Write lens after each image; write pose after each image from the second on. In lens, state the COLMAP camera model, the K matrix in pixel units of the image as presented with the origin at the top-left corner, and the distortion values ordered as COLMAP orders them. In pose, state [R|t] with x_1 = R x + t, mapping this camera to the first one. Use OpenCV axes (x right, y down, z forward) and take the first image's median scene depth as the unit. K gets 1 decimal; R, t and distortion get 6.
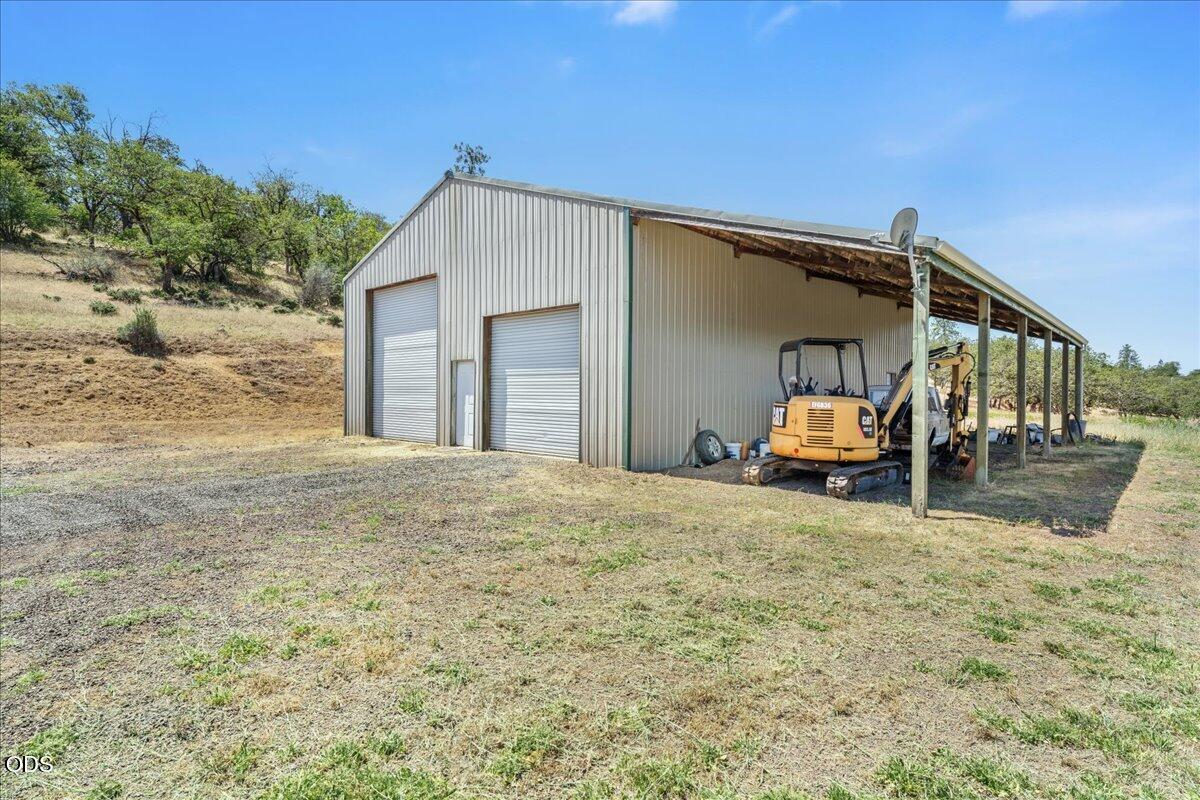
lens RADIAL K [[617.0, 0, 600.0], [0, 617.0, 400.0], [0, 0, 1]] dist [-0.001107, -0.000200]
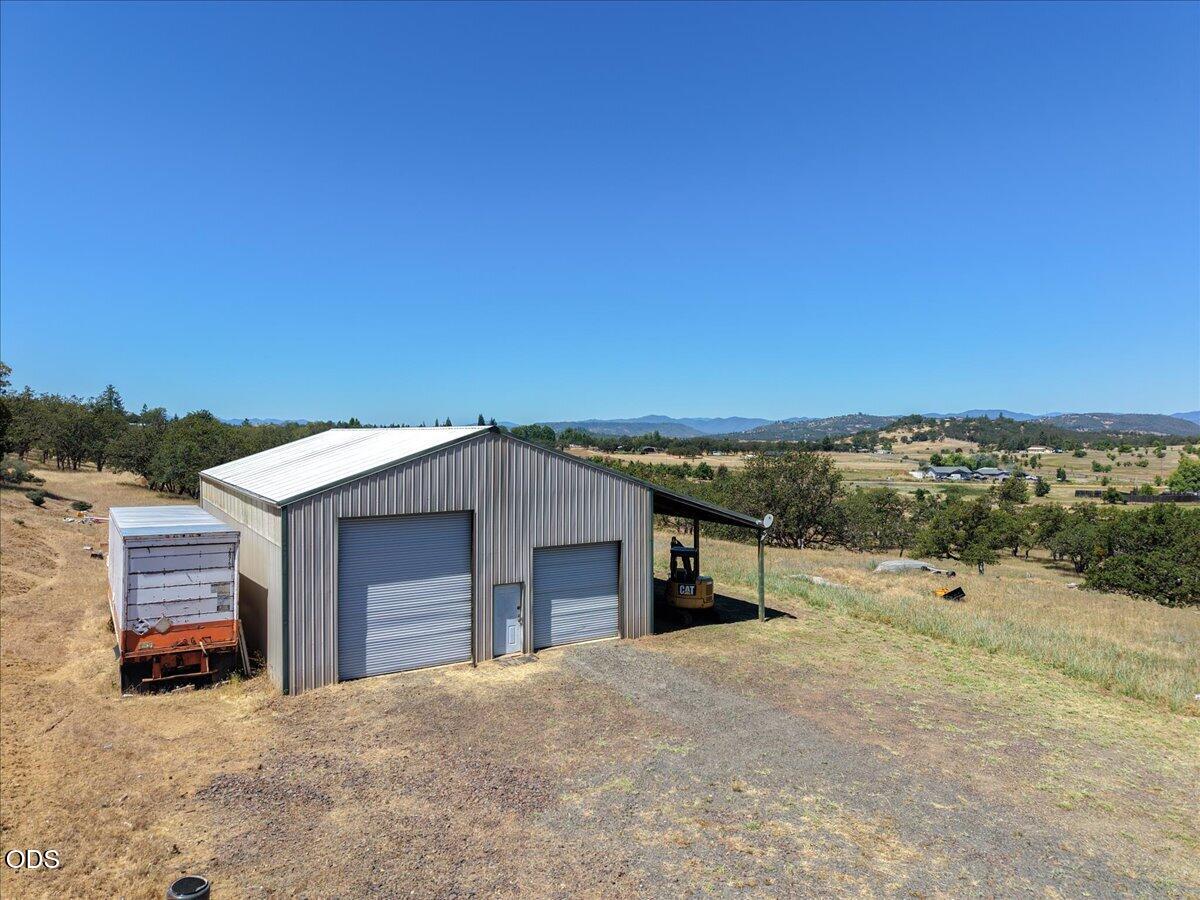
lens RADIAL K [[789.9, 0, 600.0], [0, 789.9, 450.0], [0, 0, 1]] dist [0.063277, -0.076615]
pose [[0.271704, -0.019855, 0.962176, -1.730338], [0.008440, 0.999798, 0.018248, -0.365901], [-0.962344, 0.003163, 0.271817, 0.409945]]
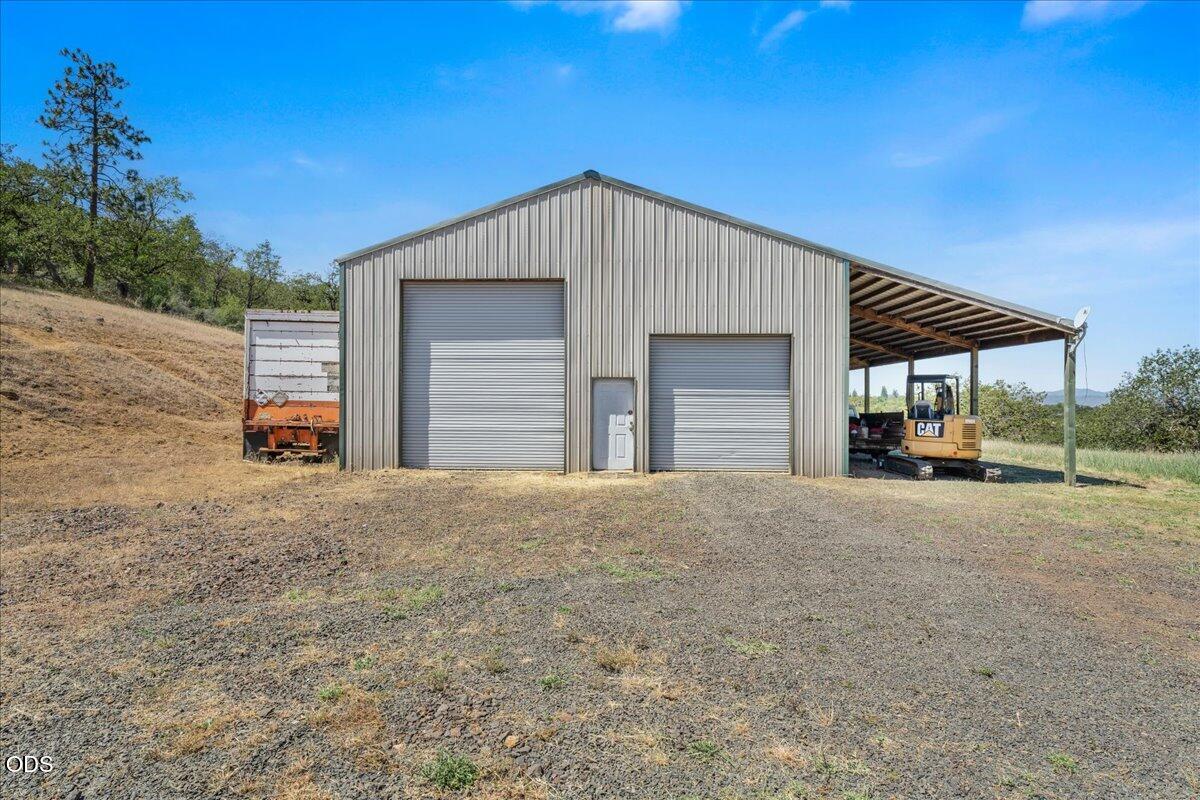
lens RADIAL K [[617.0, 0, 600.0], [0, 617.0, 400.0], [0, 0, 1]] dist [-0.001107, -0.000200]
pose [[0.758092, 0.005822, 0.652122, -0.874877], [0.003189, 0.999915, -0.012635, -0.018455], [-0.652140, 0.011658, 0.758009, 0.314346]]
